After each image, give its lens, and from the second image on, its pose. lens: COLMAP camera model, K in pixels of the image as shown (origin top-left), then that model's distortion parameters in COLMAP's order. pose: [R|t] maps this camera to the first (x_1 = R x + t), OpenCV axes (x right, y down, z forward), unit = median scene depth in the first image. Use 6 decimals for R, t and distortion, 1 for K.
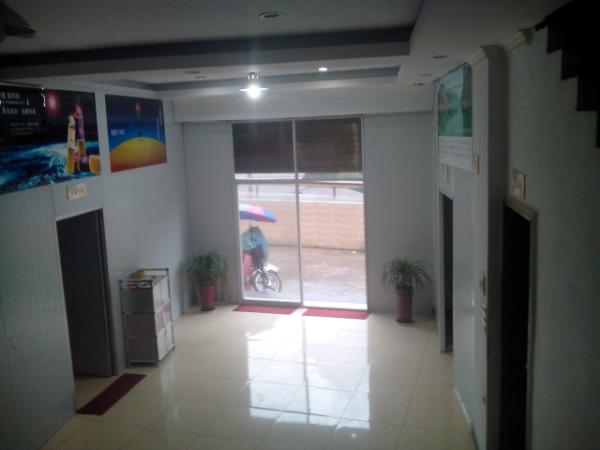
lens RADIAL K [[579.6, 0, 300.0], [0, 579.6, 225.0], [0, 0, 1]] dist [0.005270, -0.013114]
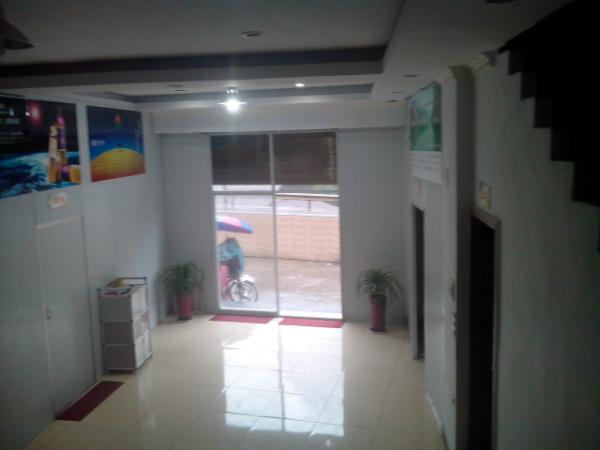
lens RADIAL K [[579.6, 0, 300.0], [0, 579.6, 225.0], [0, 0, 1]] dist [0.005270, -0.013114]
pose [[0.999000, 0.006881, 0.044169, -0.005288], [-0.005846, 0.999706, -0.023524, 0.006413], [-0.044318, 0.023242, 0.998747, -0.029585]]
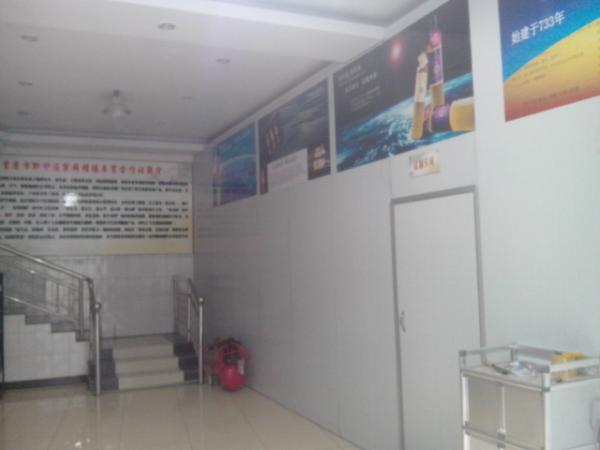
lens RADIAL K [[579.6, 0, 300.0], [0, 579.6, 225.0], [0, 0, 1]] dist [0.005270, -0.013114]
pose [[-0.826415, 0.032241, -0.562137, 0.107502], [-0.036397, 0.993212, 0.110474, -0.053066], [0.561884, 0.111757, -0.819632, 1.382589]]
